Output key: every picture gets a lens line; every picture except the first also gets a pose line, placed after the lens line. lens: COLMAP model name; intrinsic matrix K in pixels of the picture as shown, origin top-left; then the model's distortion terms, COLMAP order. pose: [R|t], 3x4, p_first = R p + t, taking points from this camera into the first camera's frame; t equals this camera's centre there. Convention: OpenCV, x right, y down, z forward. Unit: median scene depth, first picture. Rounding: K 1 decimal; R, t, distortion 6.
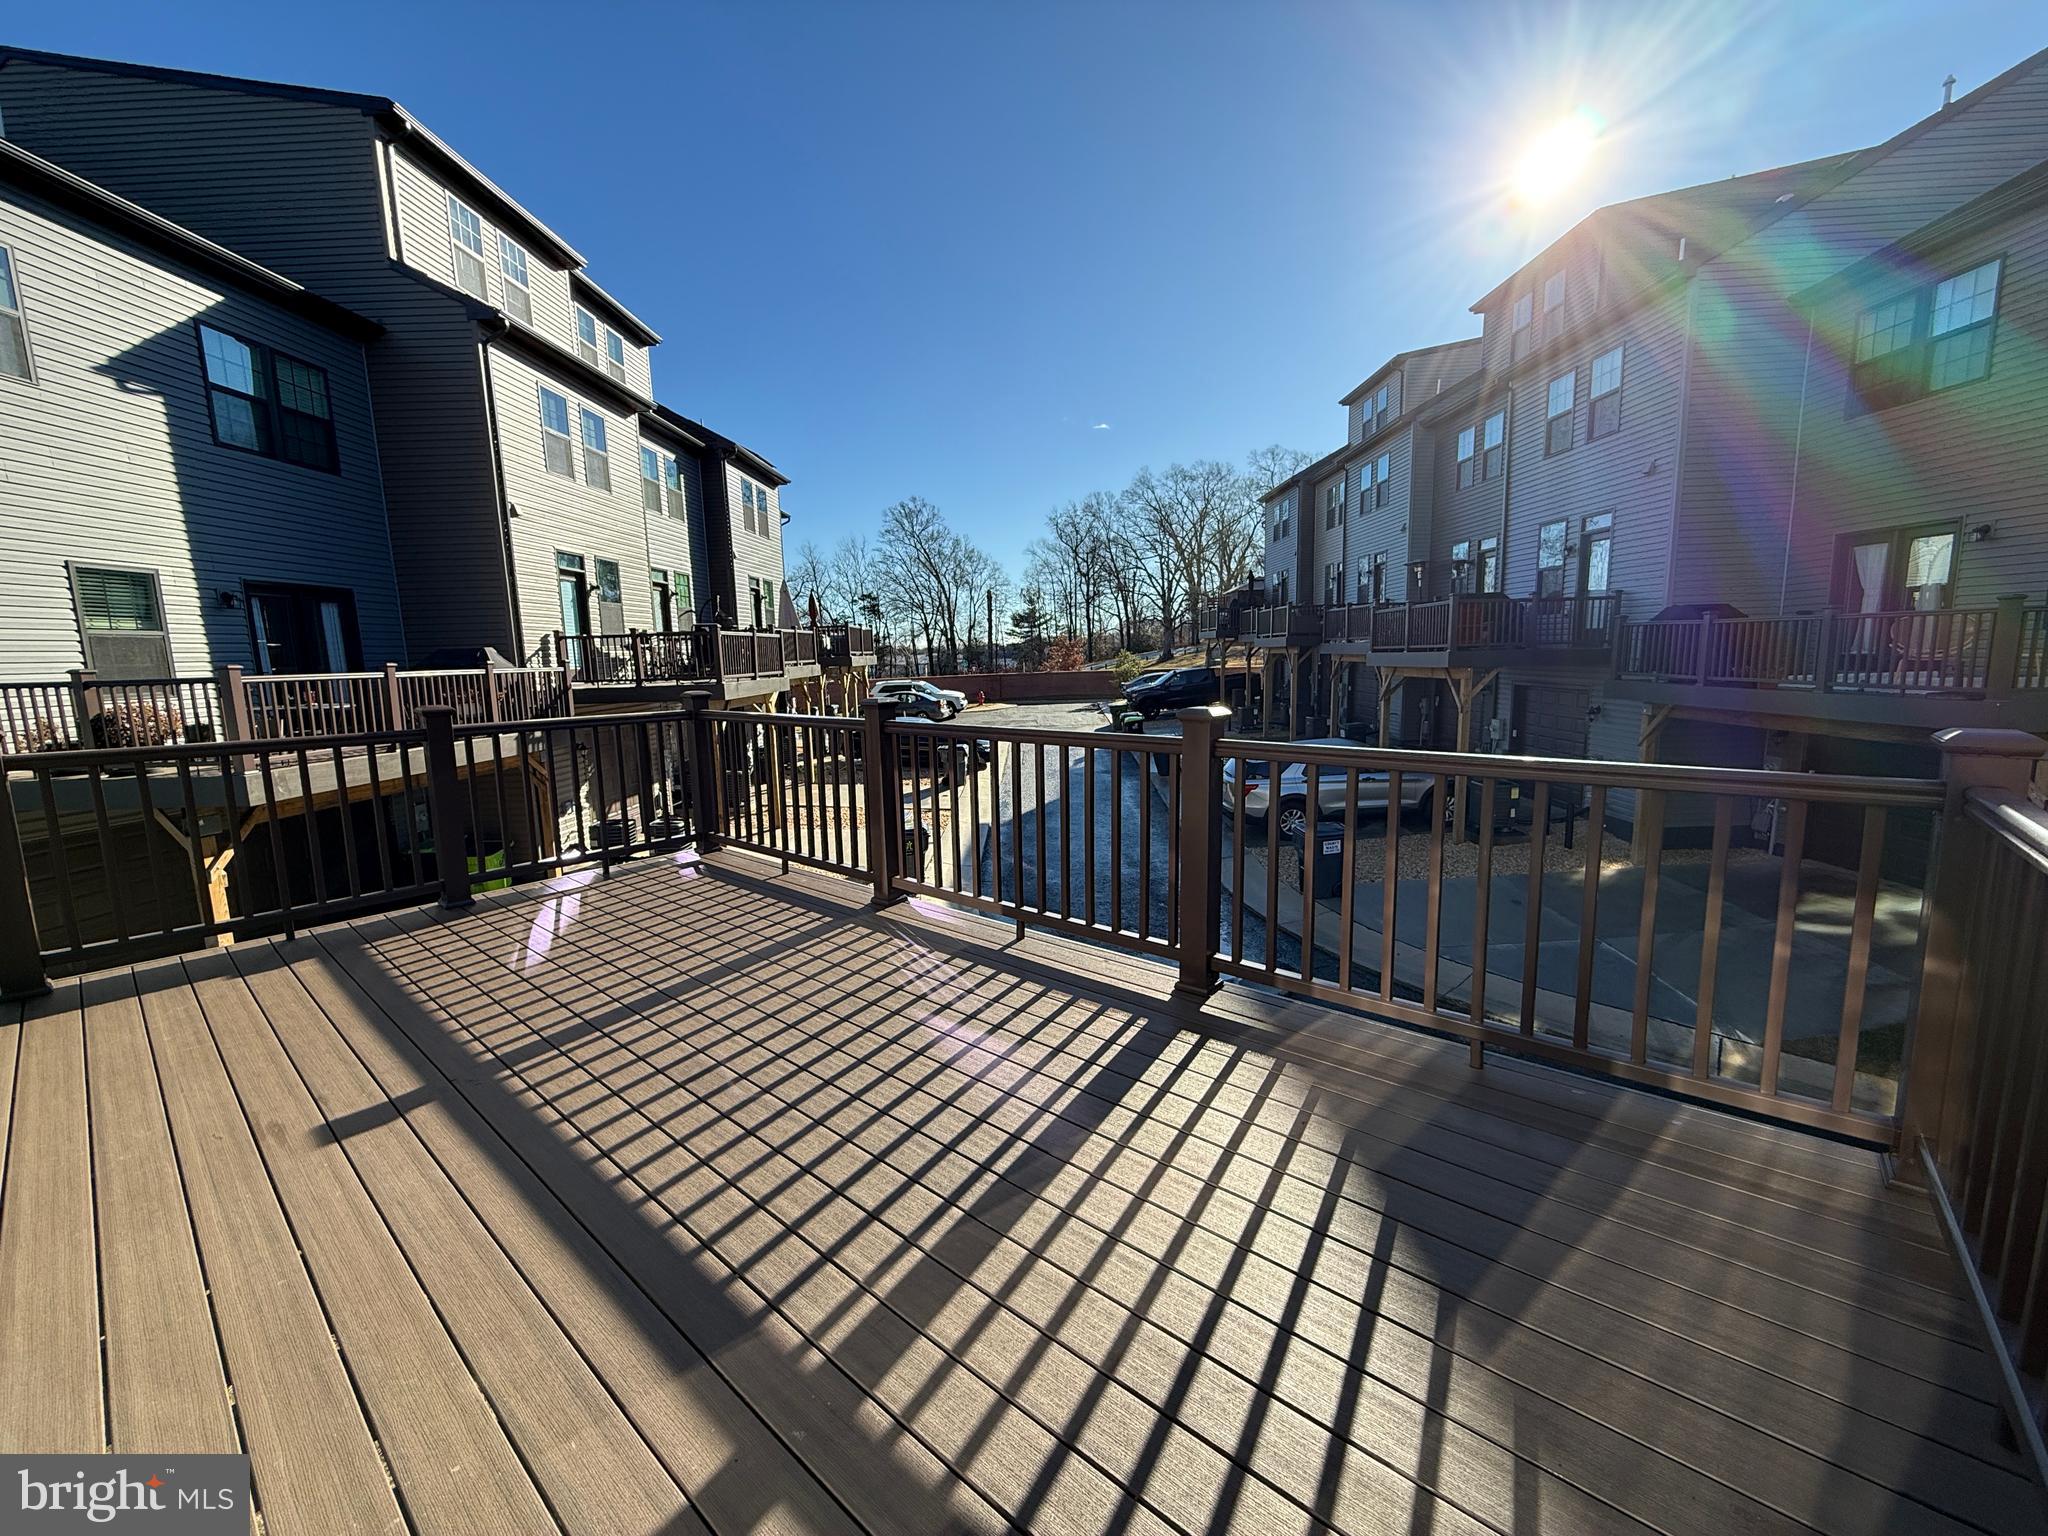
lens RADIAL K [[815.2, 0, 1017.2], [0, 815.2, 768.7], [0, 0, 1]] dist [0.000972, 0.000101]
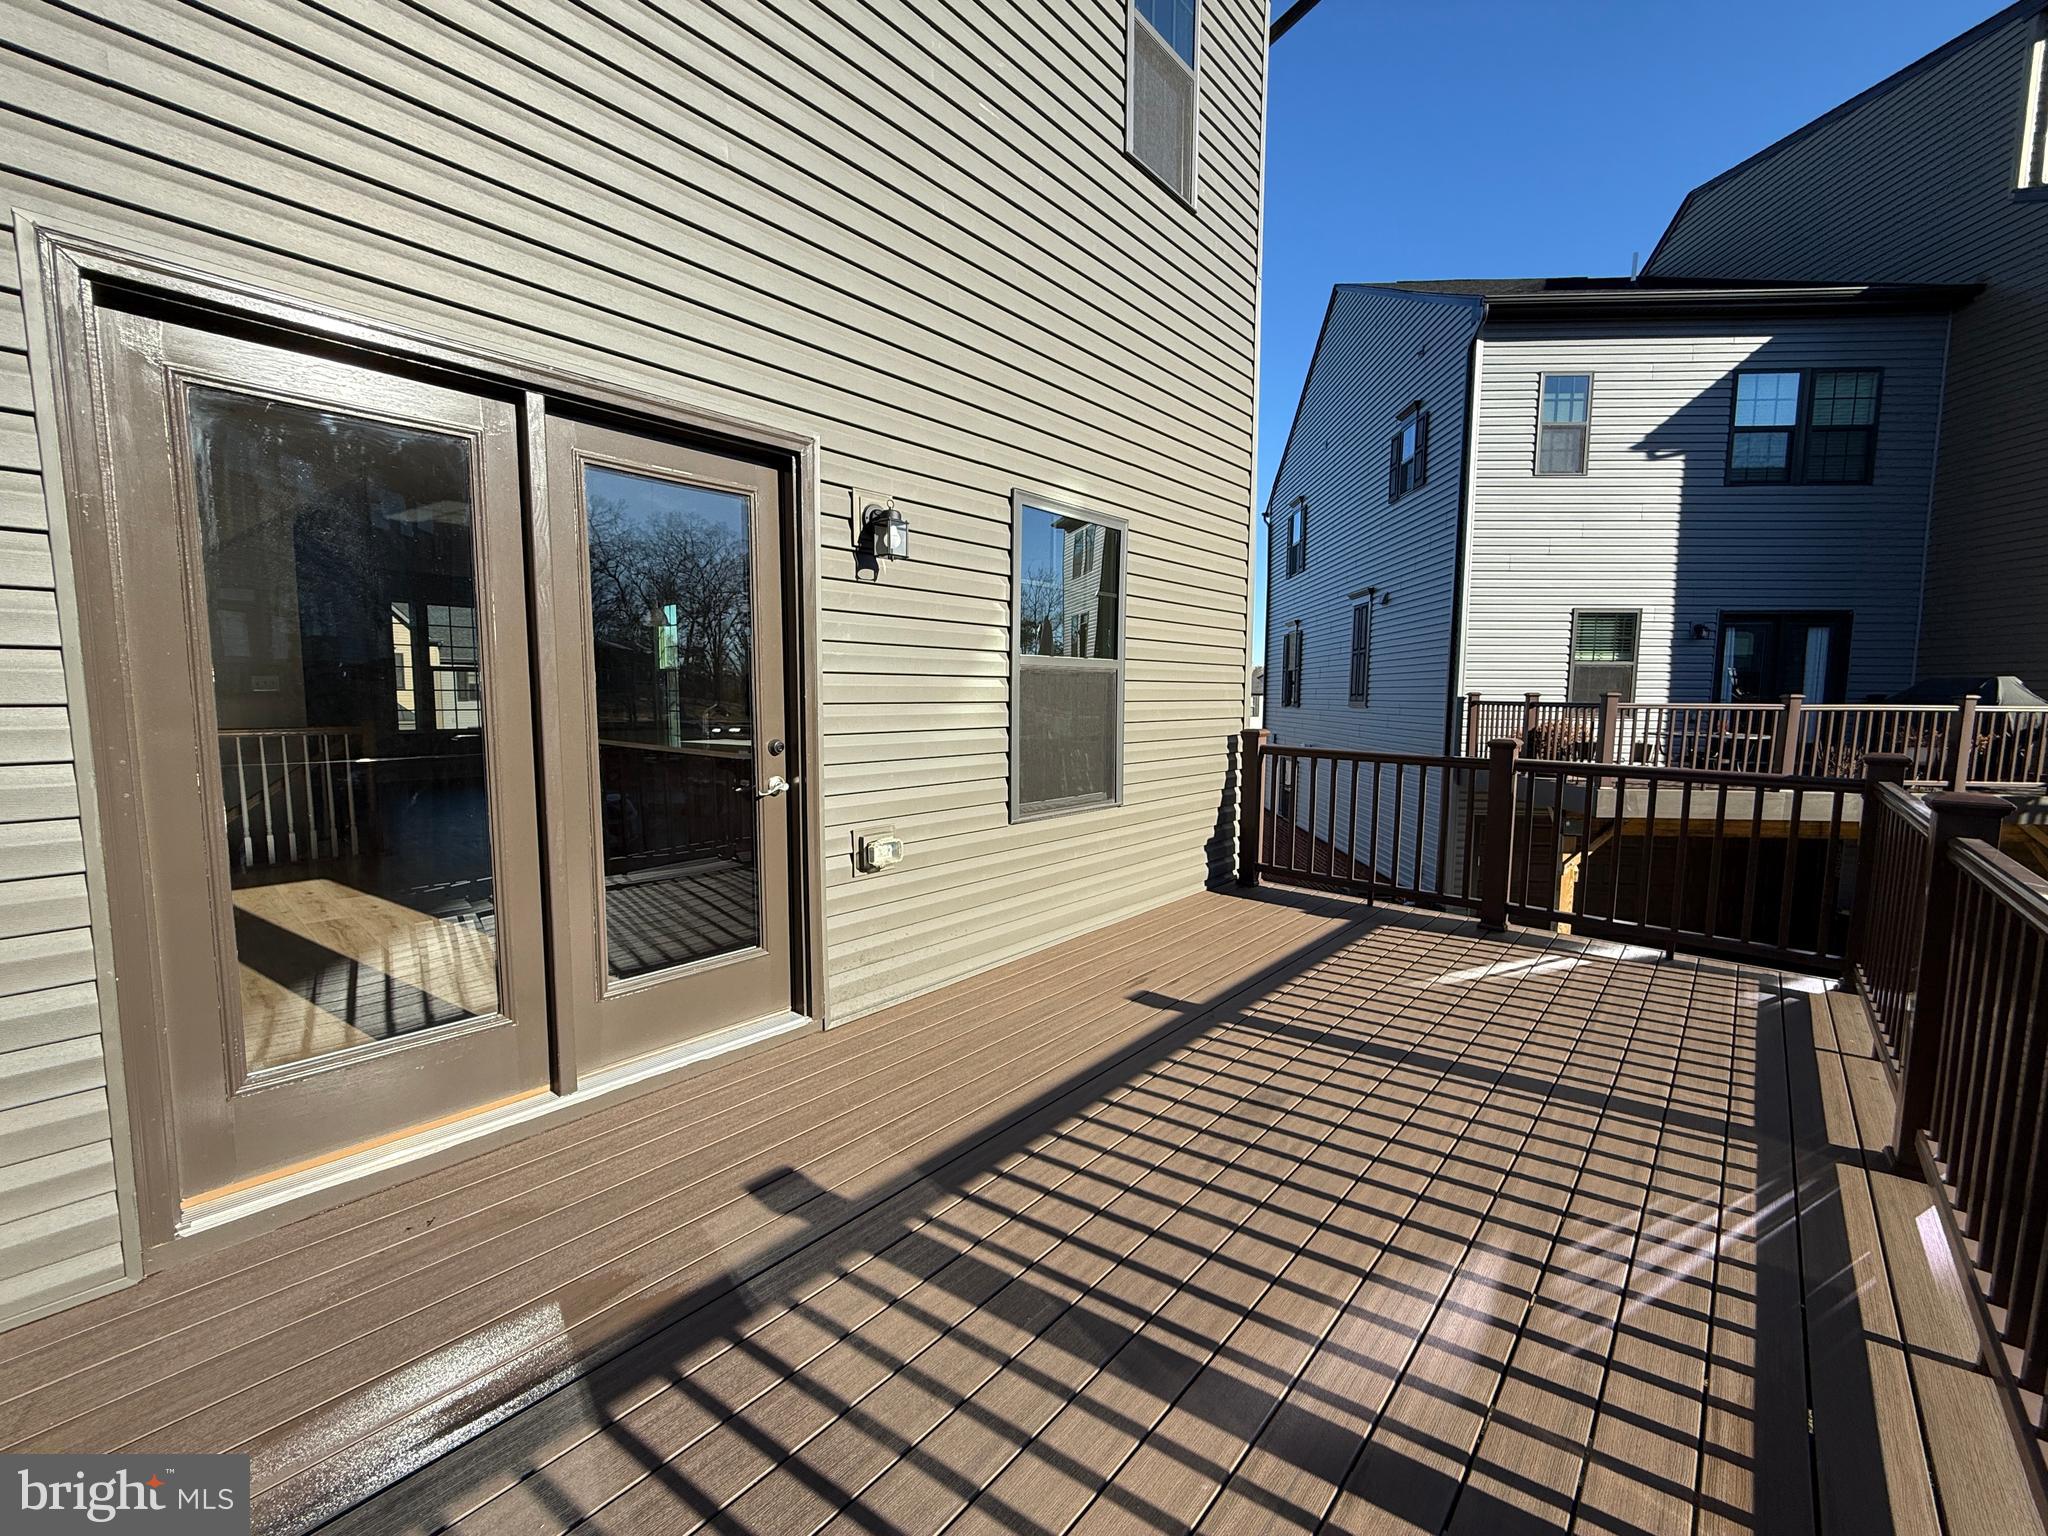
lens RADIAL K [[817.3, 0, 1020.1], [0, 817.3, 768.8], [0, 0, 1]] dist [0.002671, 0.000304]
pose [[-0.023532, 0.120000, -0.992495, 0.188319], [-0.147518, 0.981485, 0.122166, -0.039252], [0.988779, 0.149286, -0.005394, 0.200687]]
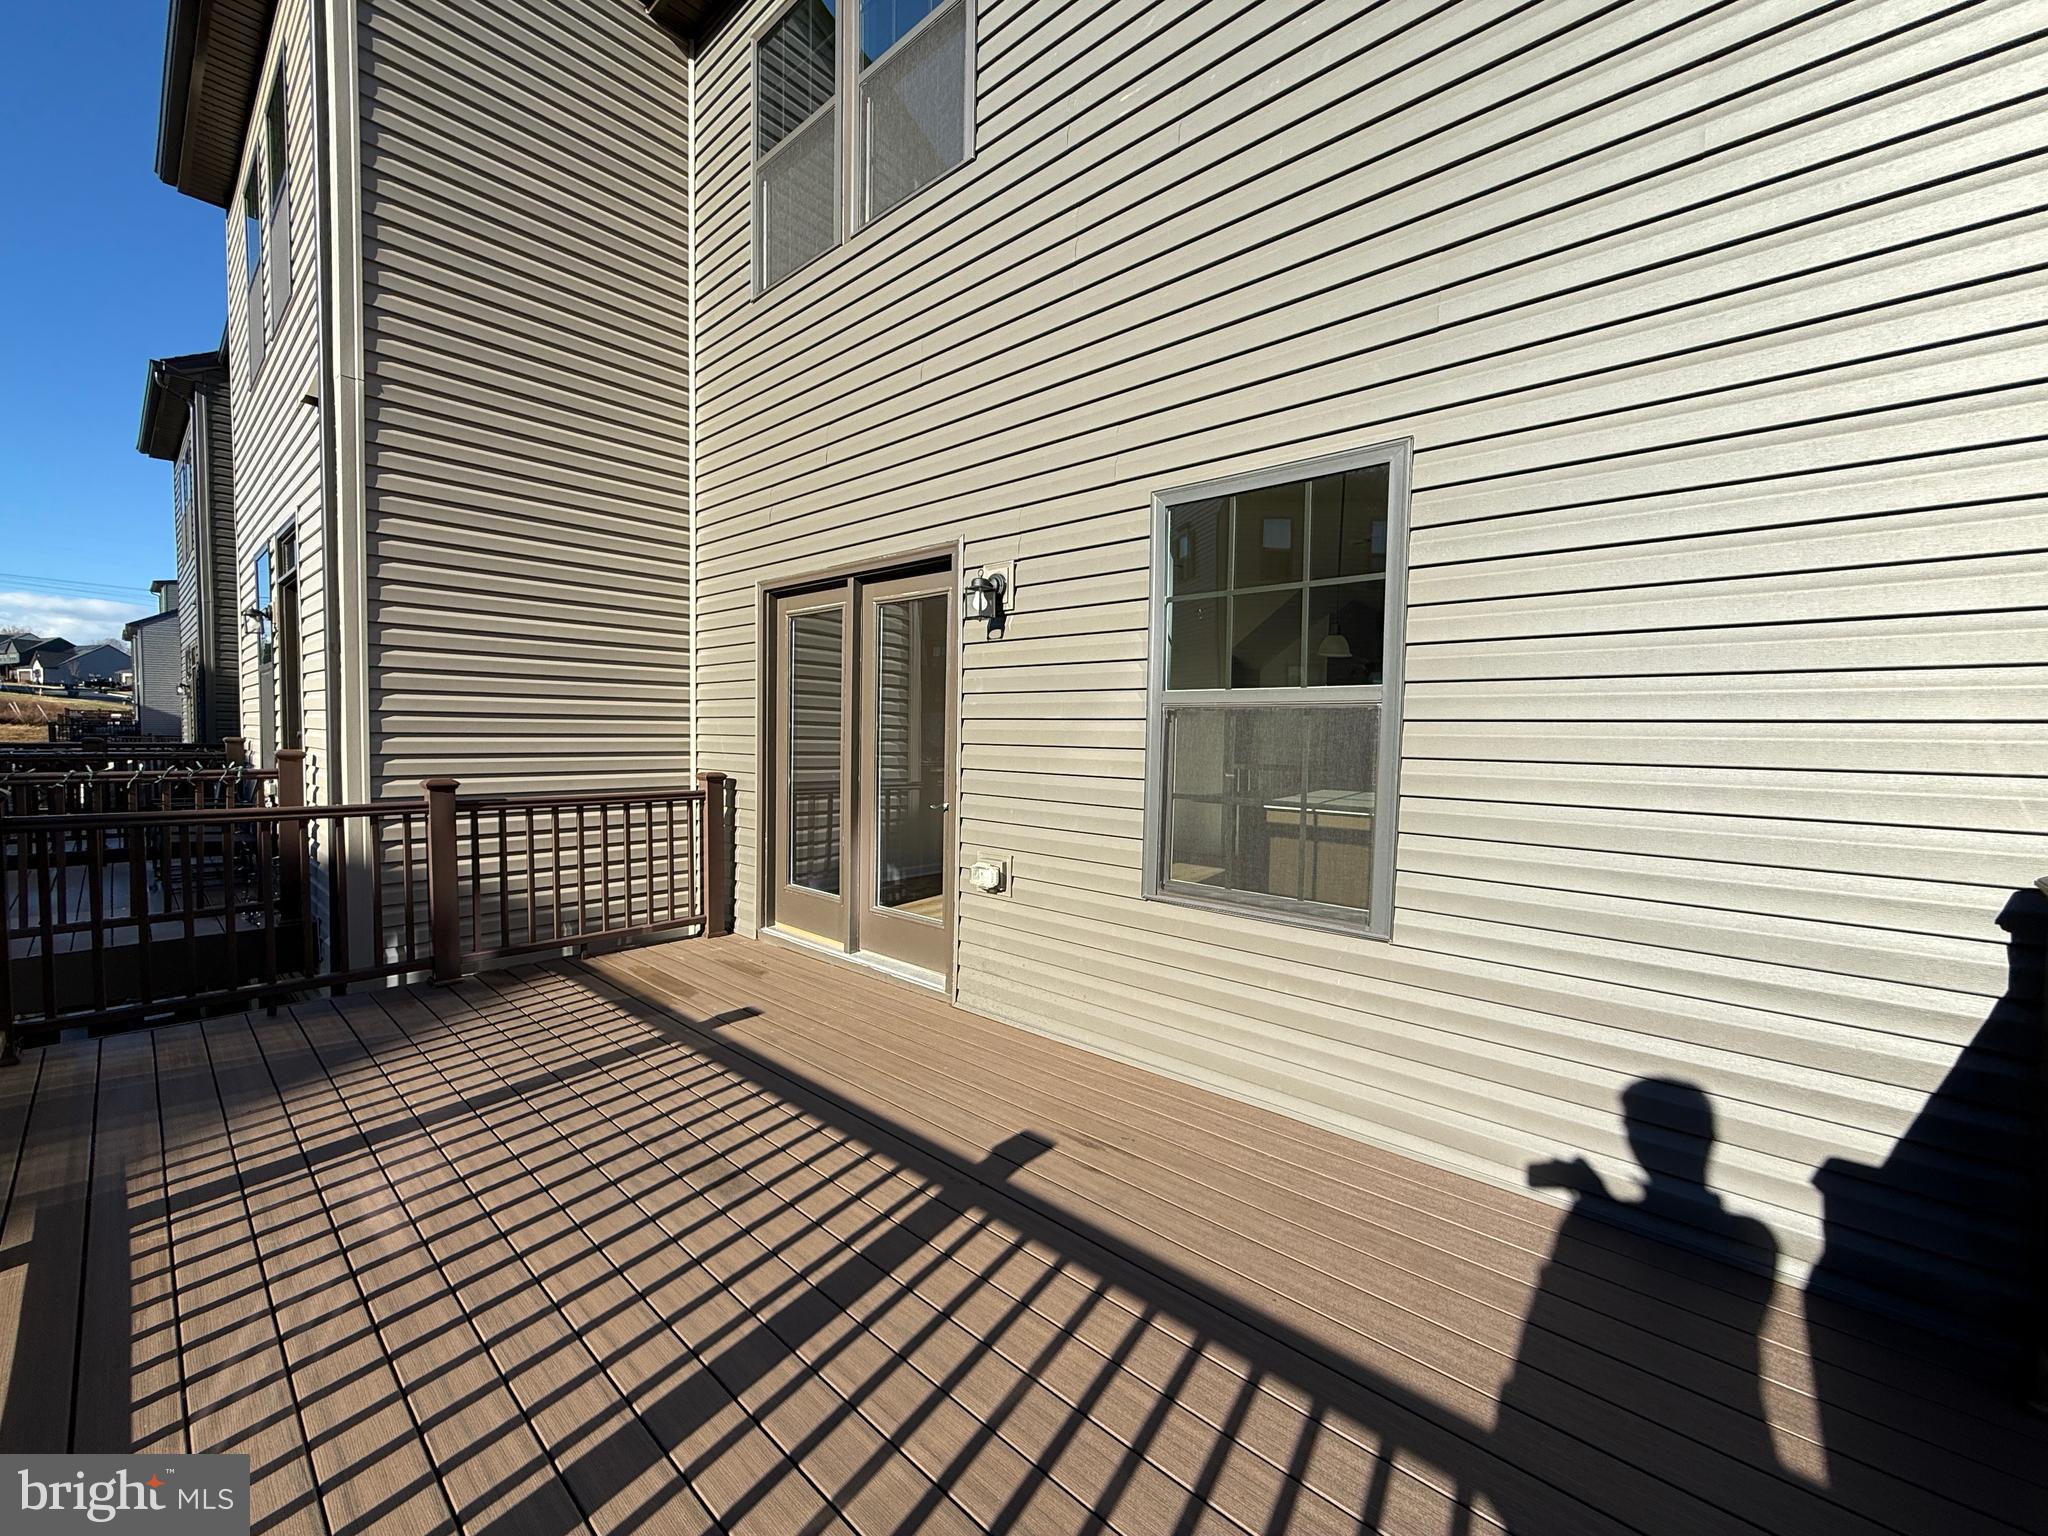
lens RADIAL K [[799.4, 0, 1034.6], [0, 799.4, 791.8], [0, 0, 1]] dist [-0.026633, 0.005526]
pose [[-0.999943, 0.008999, 0.005666, -0.241053], [0.010006, 0.976615, 0.214762, -0.082278], [-0.003601, 0.214806, -0.976650, 0.568879]]
